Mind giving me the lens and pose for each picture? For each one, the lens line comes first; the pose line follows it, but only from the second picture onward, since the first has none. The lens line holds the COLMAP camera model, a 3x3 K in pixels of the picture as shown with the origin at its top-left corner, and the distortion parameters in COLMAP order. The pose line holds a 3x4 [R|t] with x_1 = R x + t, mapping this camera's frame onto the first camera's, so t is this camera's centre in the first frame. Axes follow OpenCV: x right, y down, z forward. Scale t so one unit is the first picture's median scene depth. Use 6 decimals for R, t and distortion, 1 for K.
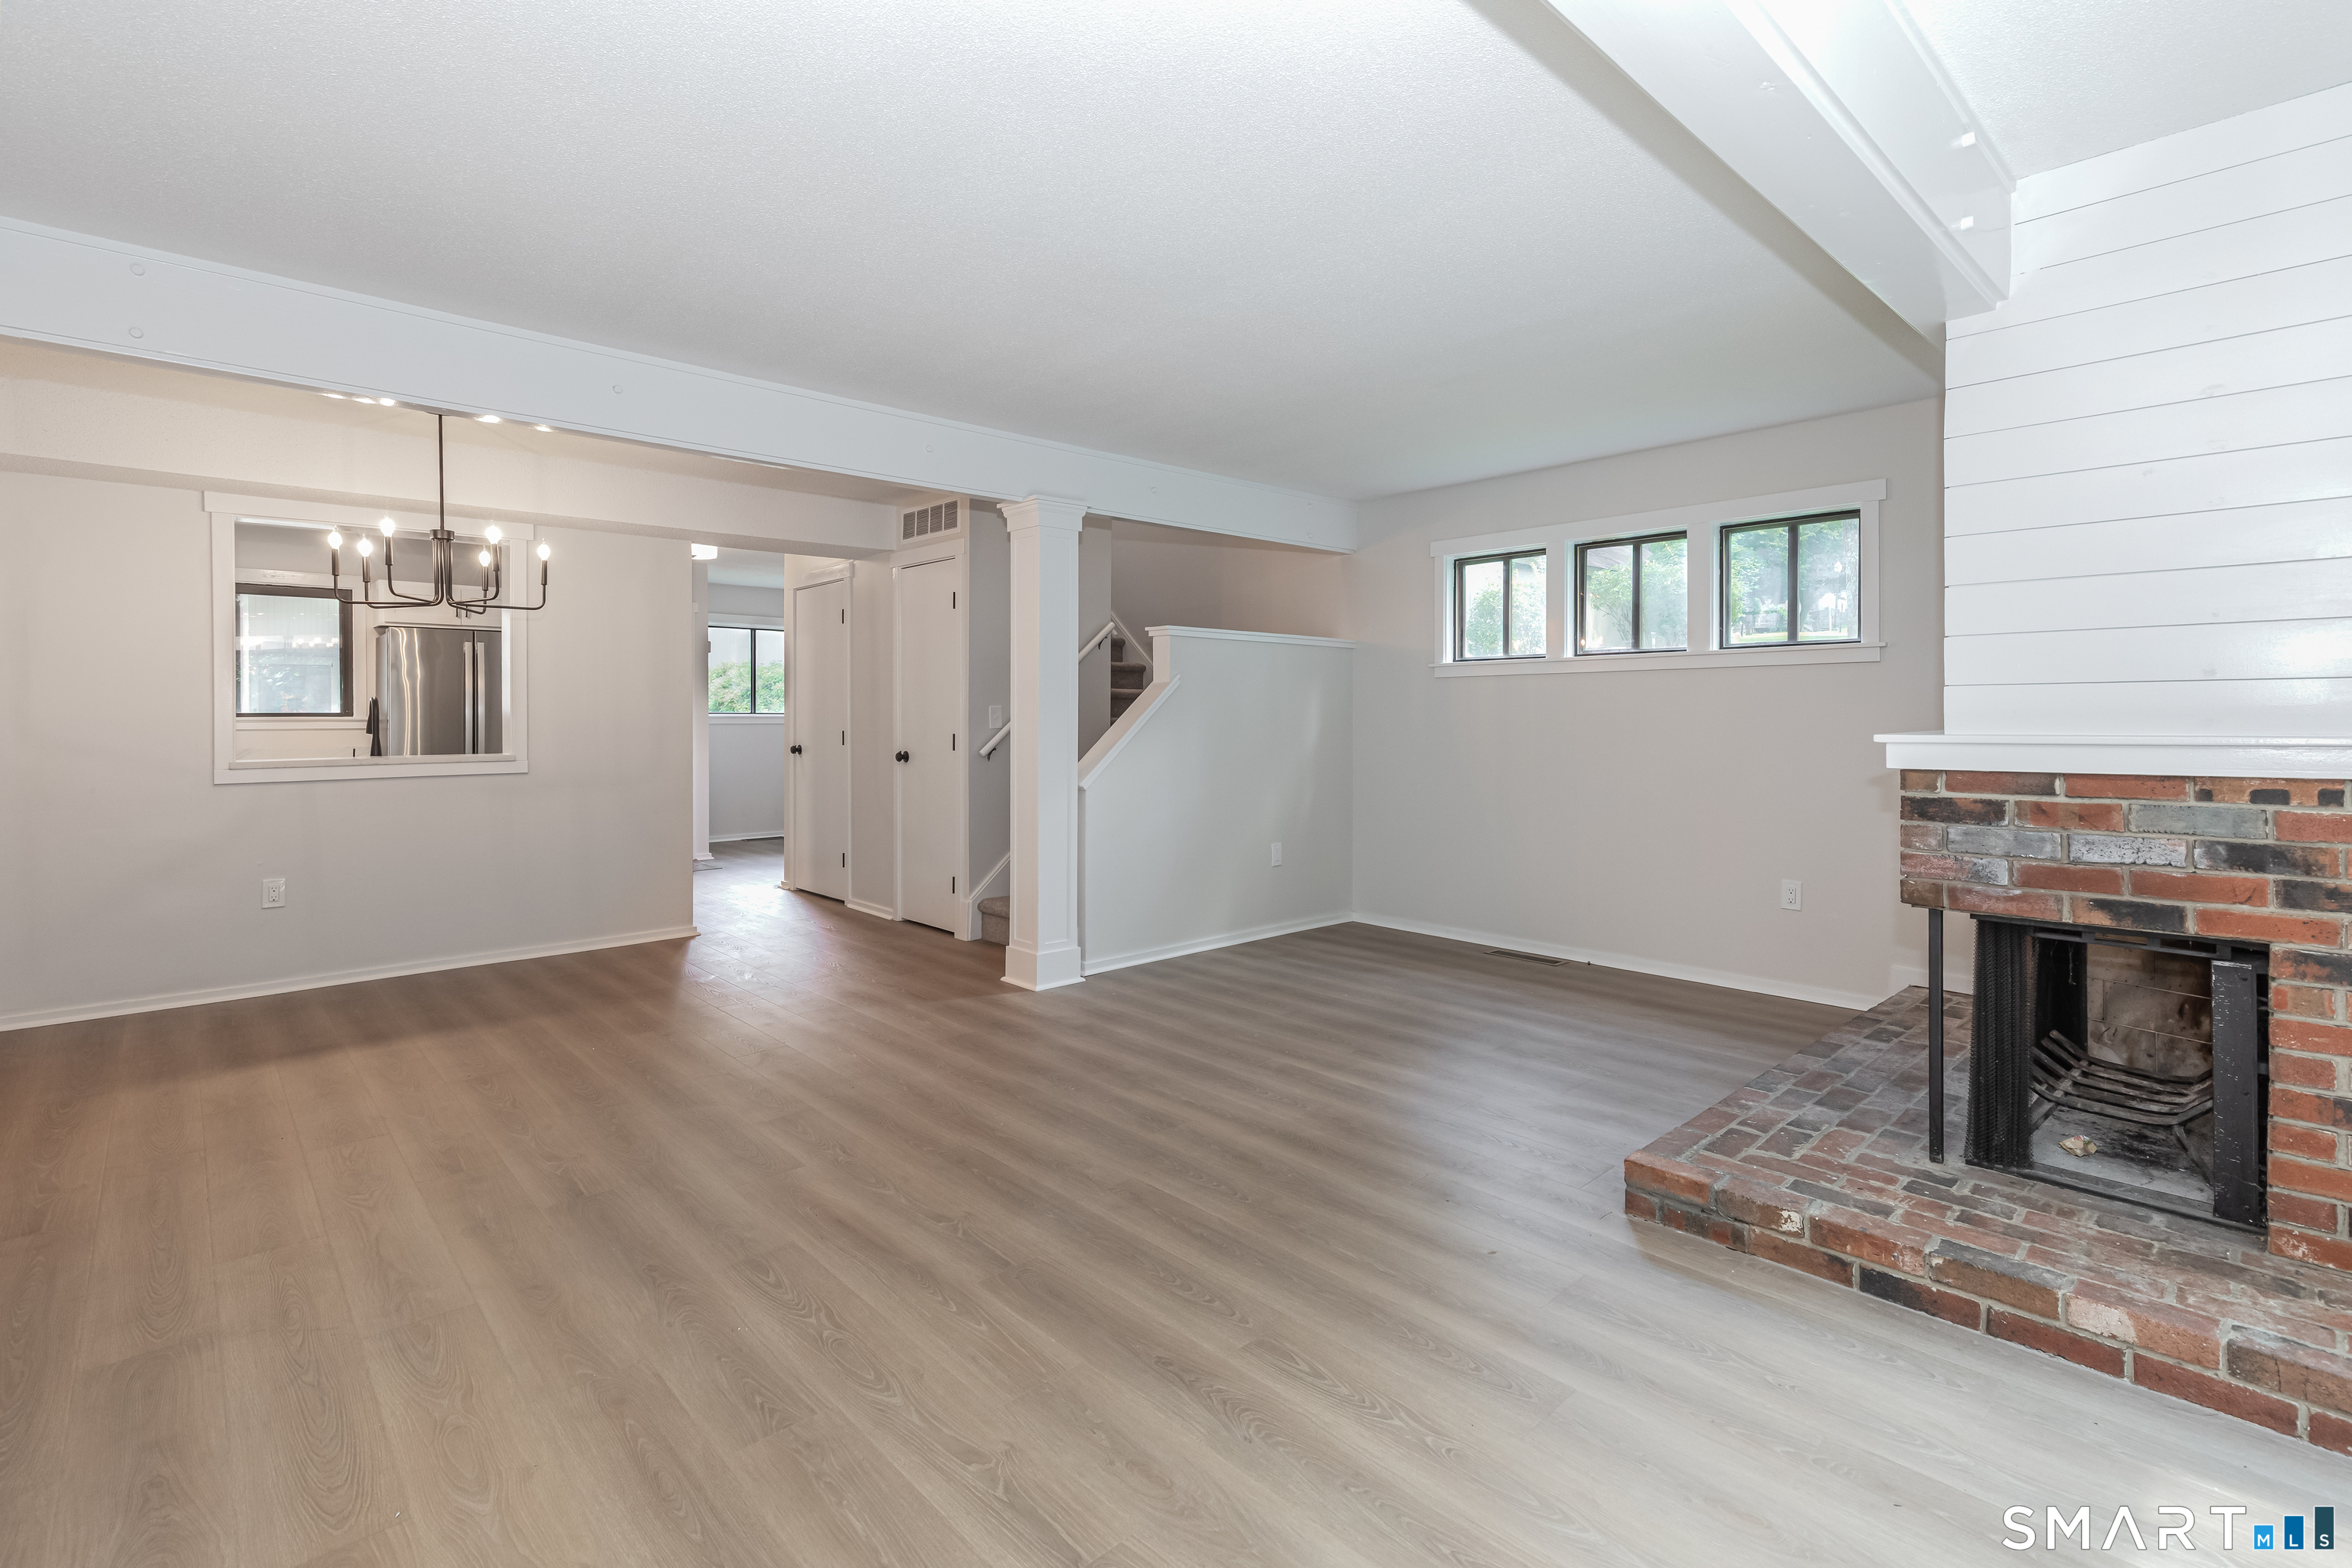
lens RADIAL K [[1089.3, 0, 1182.7], [0, 1089.3, 714.7], [0, 0, 1]] dist [0.008185, -0.000275]
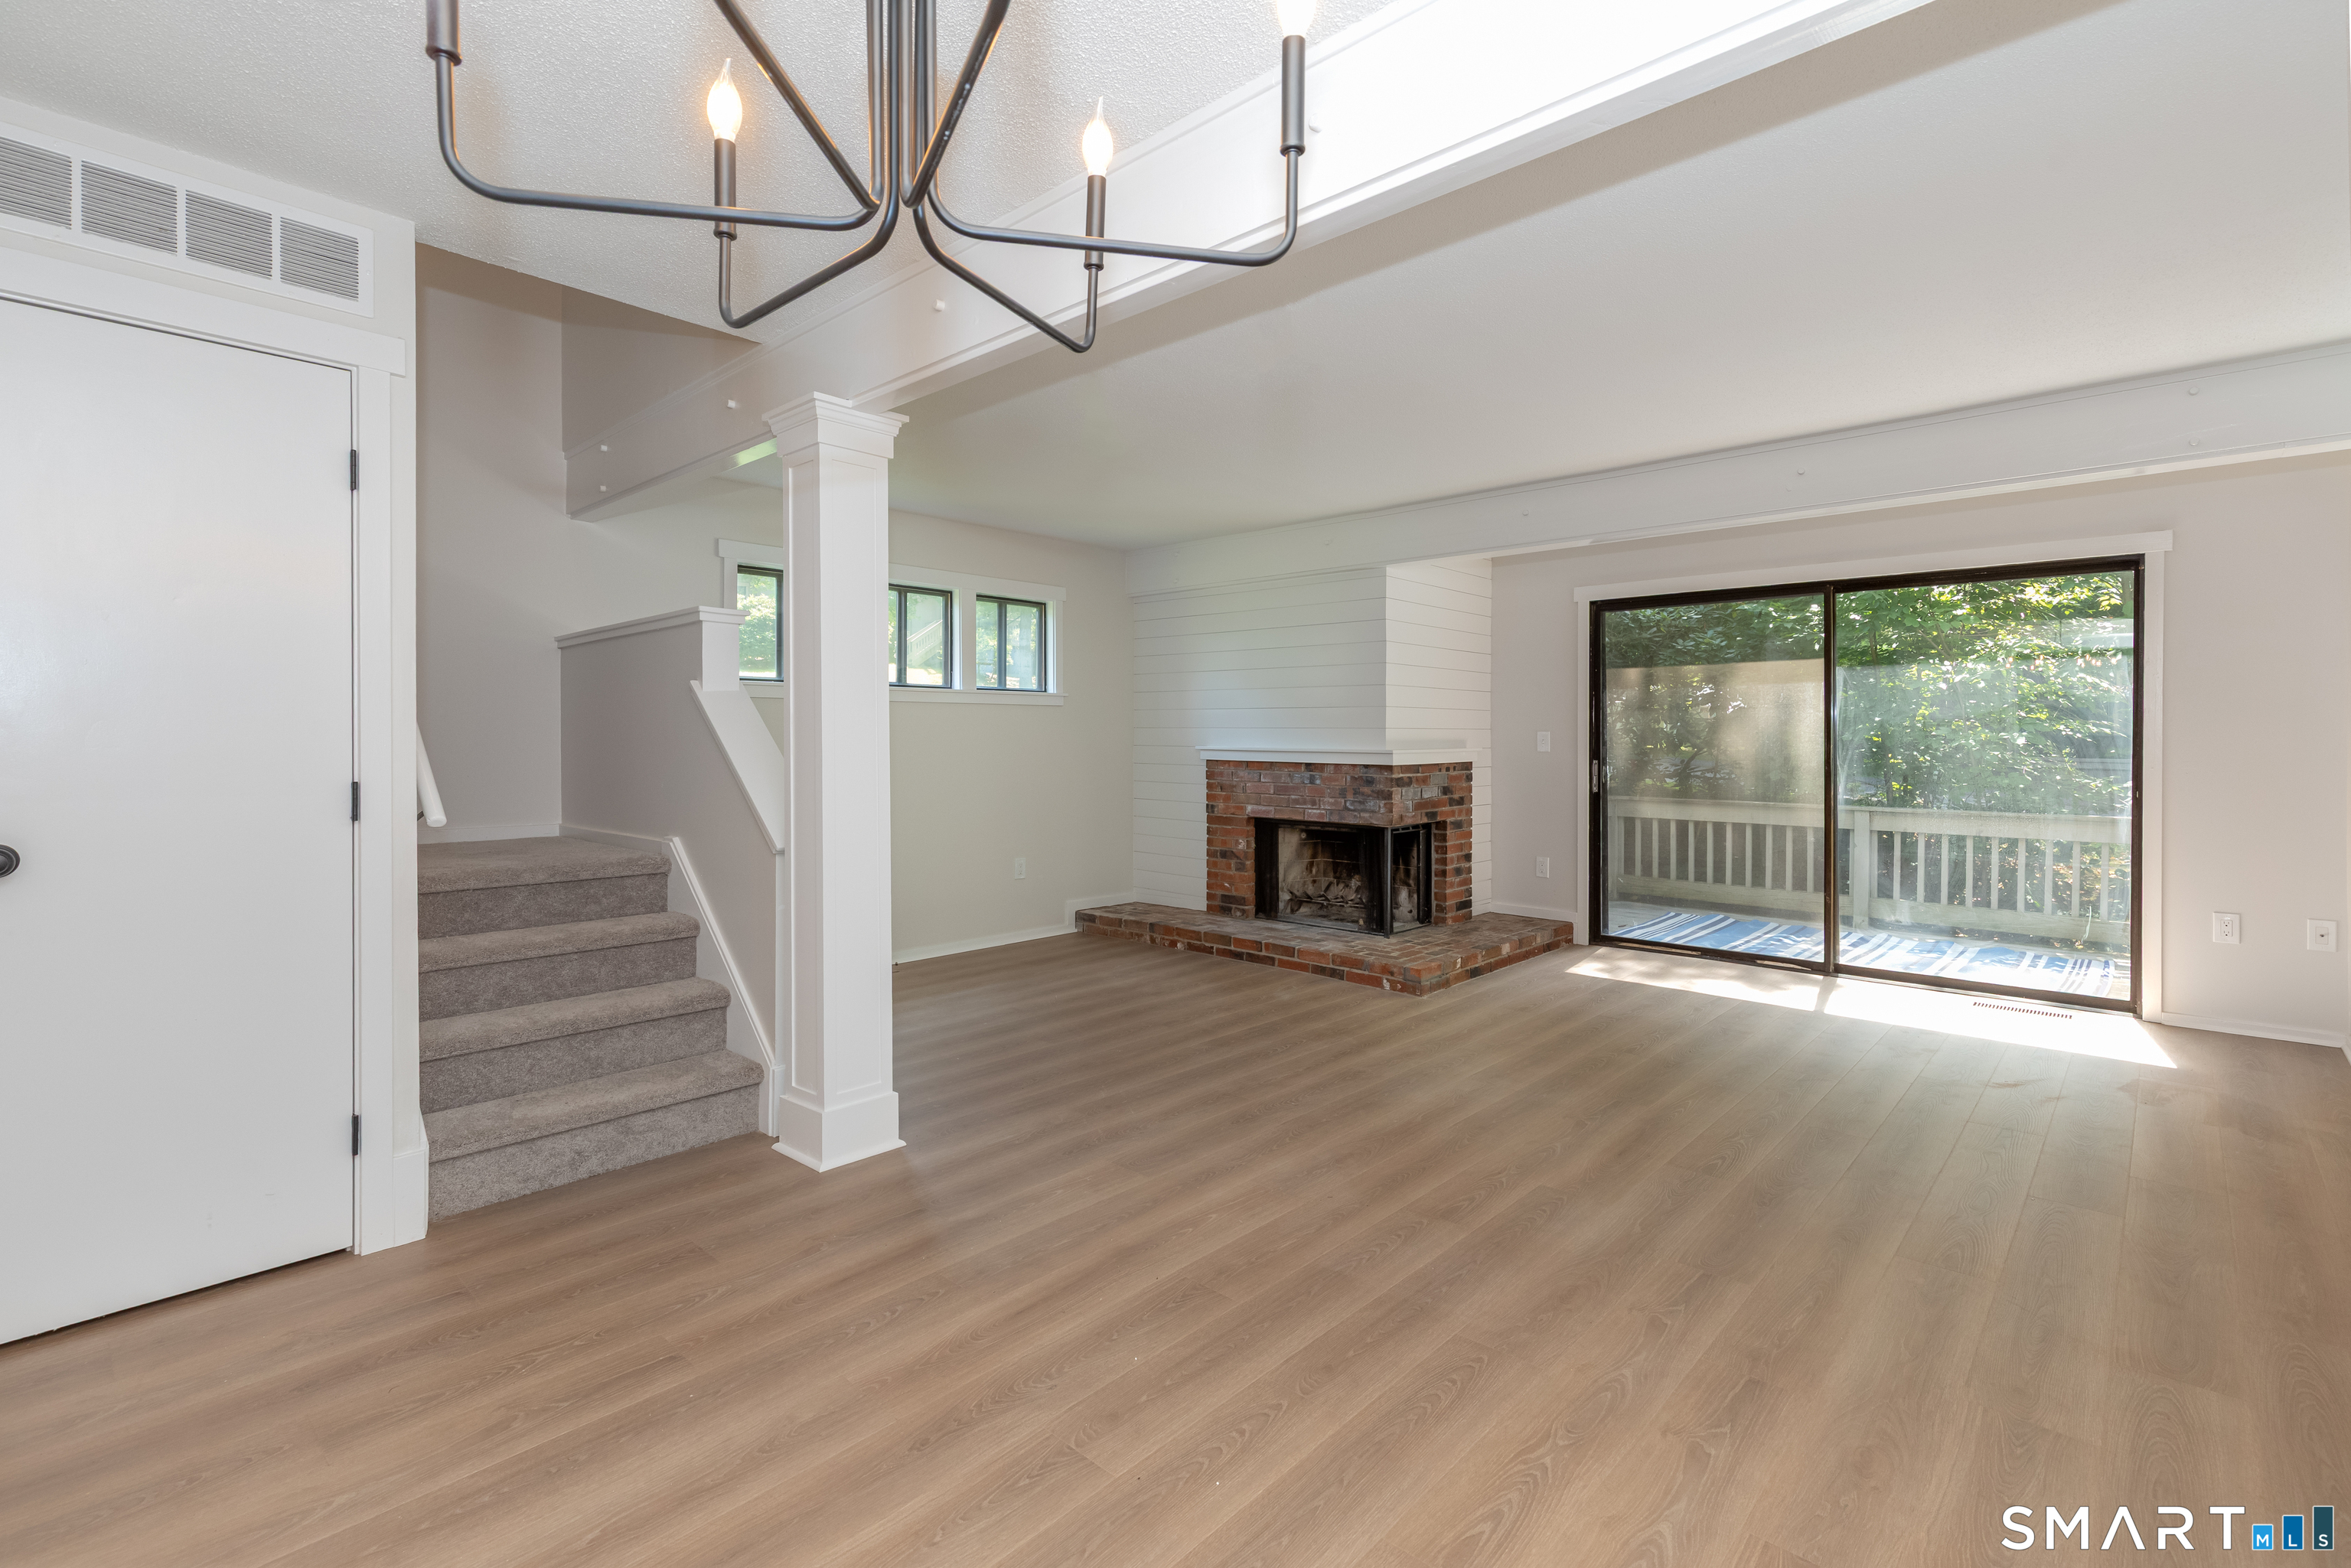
lens RADIAL K [[1072.7, 0, 1187.3], [0, 1072.7, 743.4], [0, 0, 1]] dist [0.004260, -0.000150]
pose [[-0.084488, -0.002564, 0.996421, -1.272001], [-0.003211, 0.999992, 0.002301, 0.000633], [-0.996419, -0.003006, -0.084495, 1.369634]]
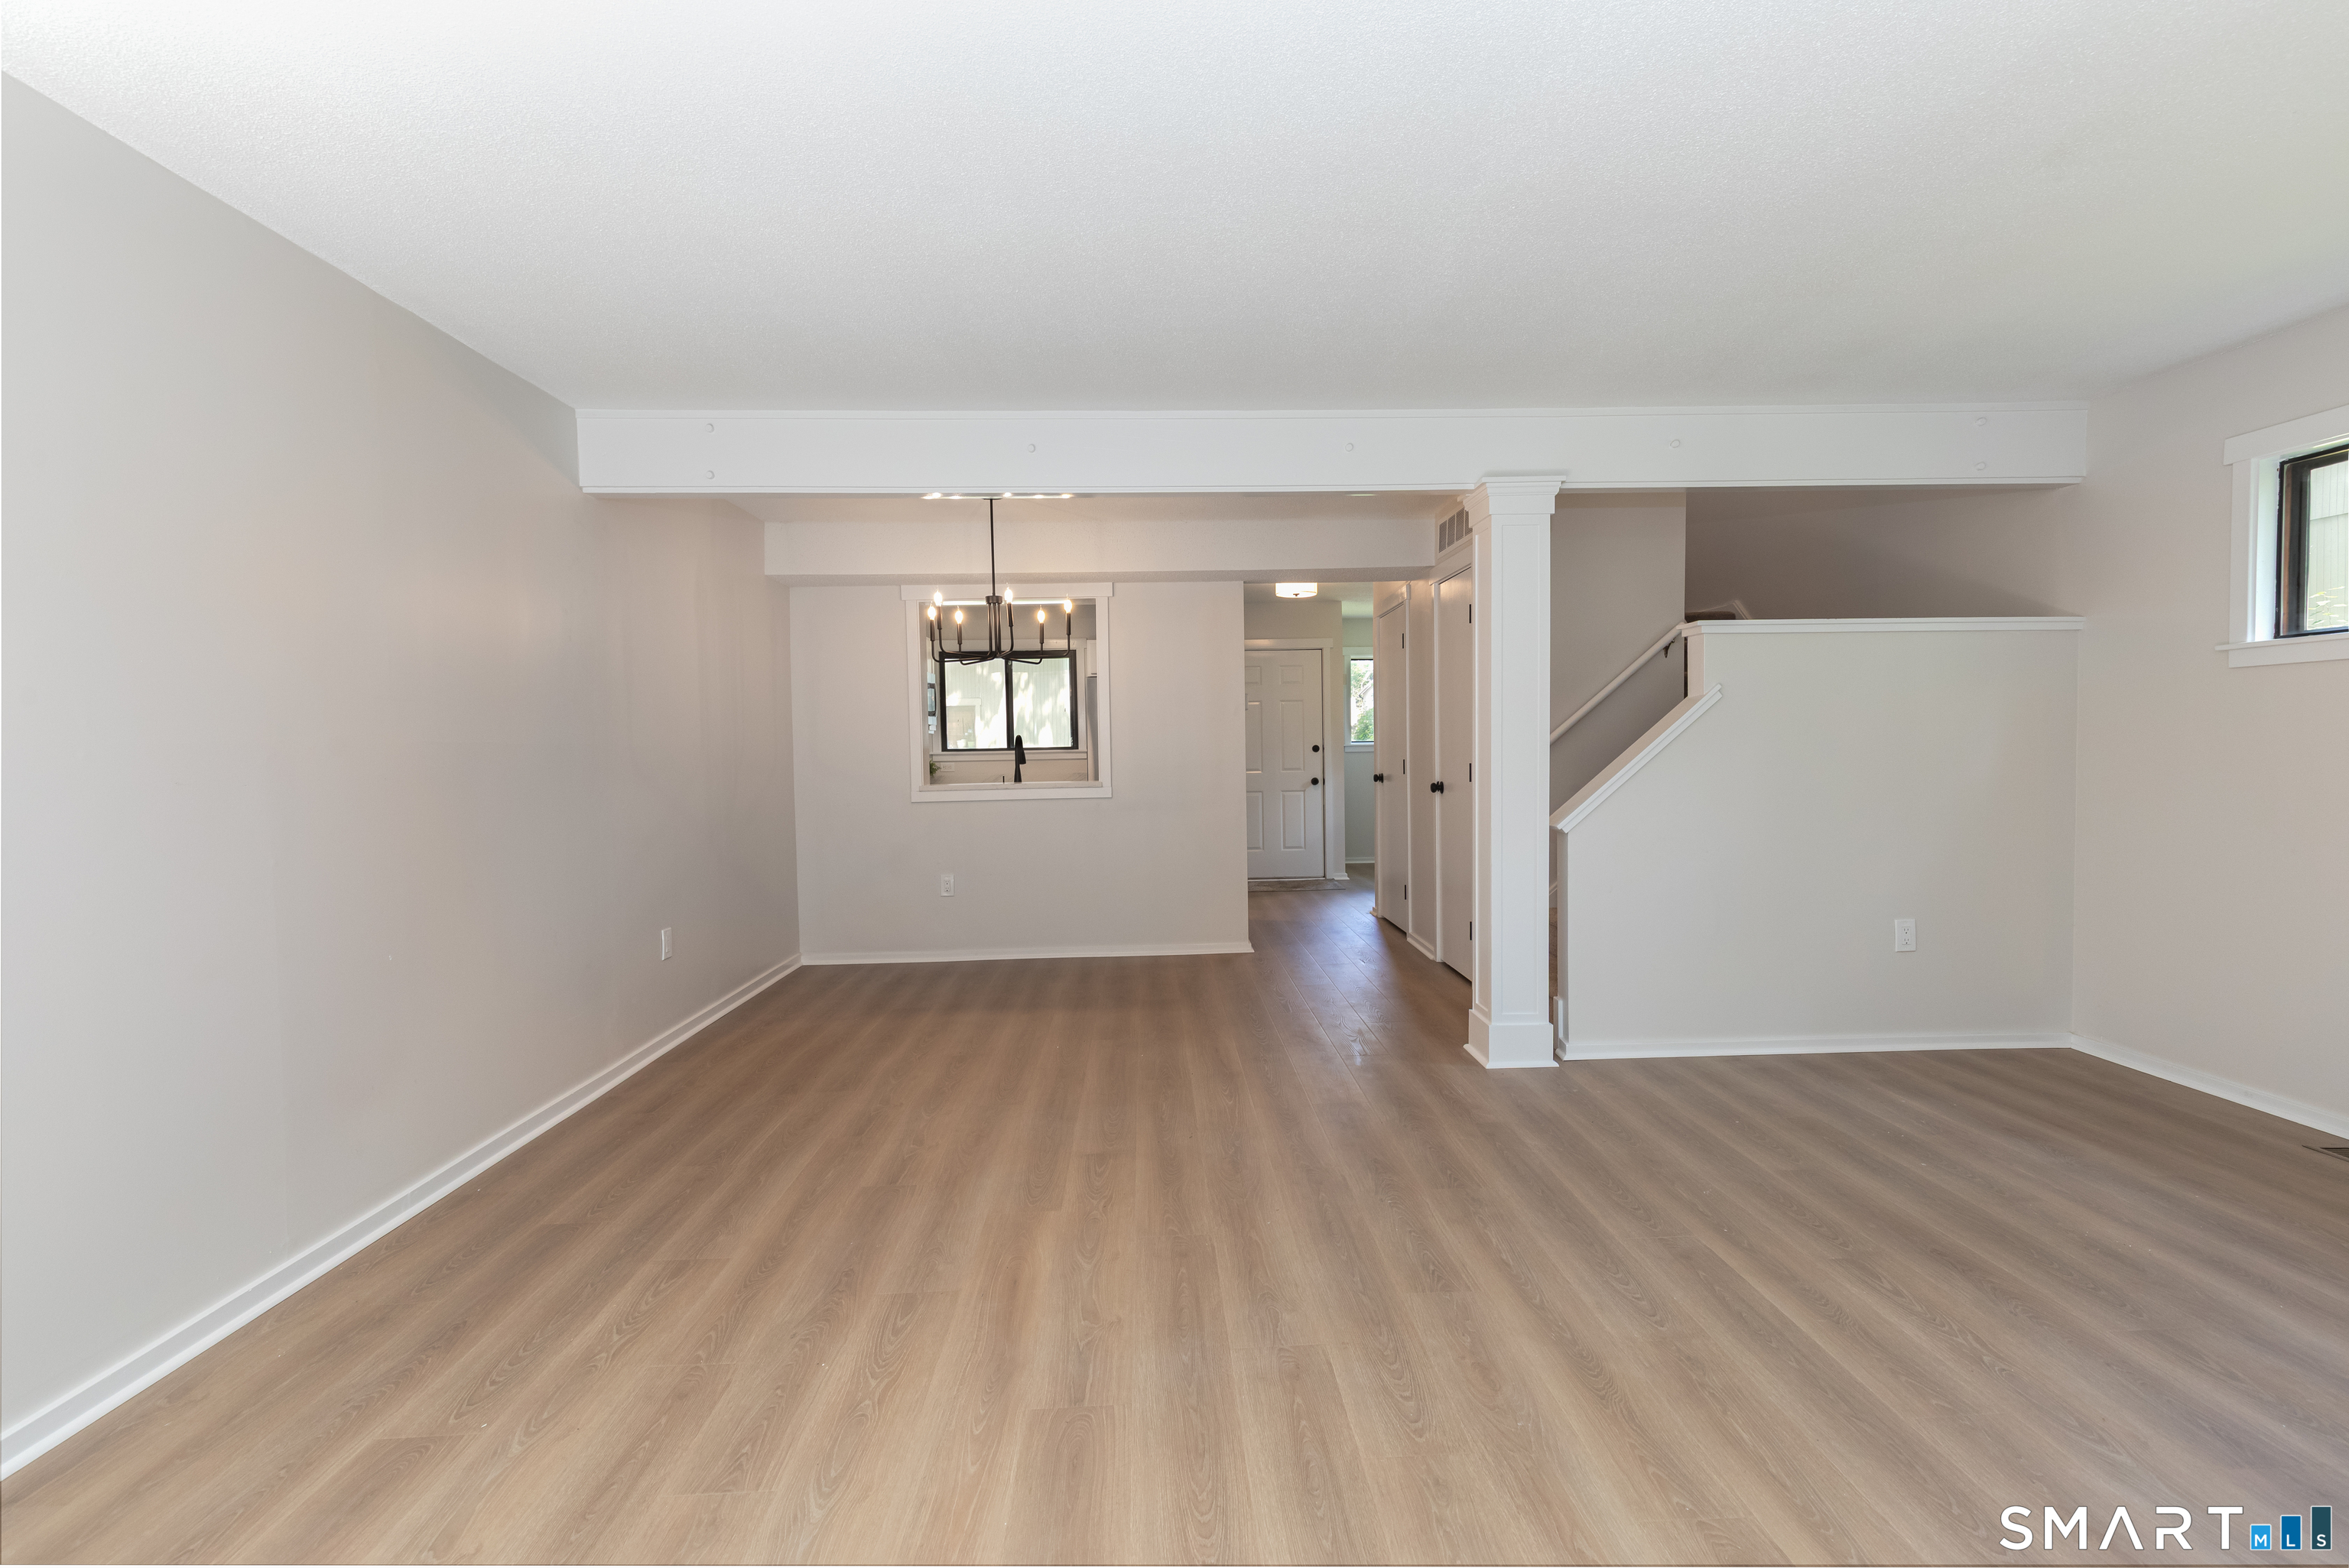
lens RADIAL K [[1058.5, 0, 1174.5], [0, 1058.5, 784.0], [0, 0, 1]] dist [0.011812, 0.000121]
pose [[0.757795, 0.011337, -0.652394, 0.339000], [0.016641, 0.999188, 0.036694, -0.002762], [0.652280, -0.038663, 0.756991, 0.350358]]
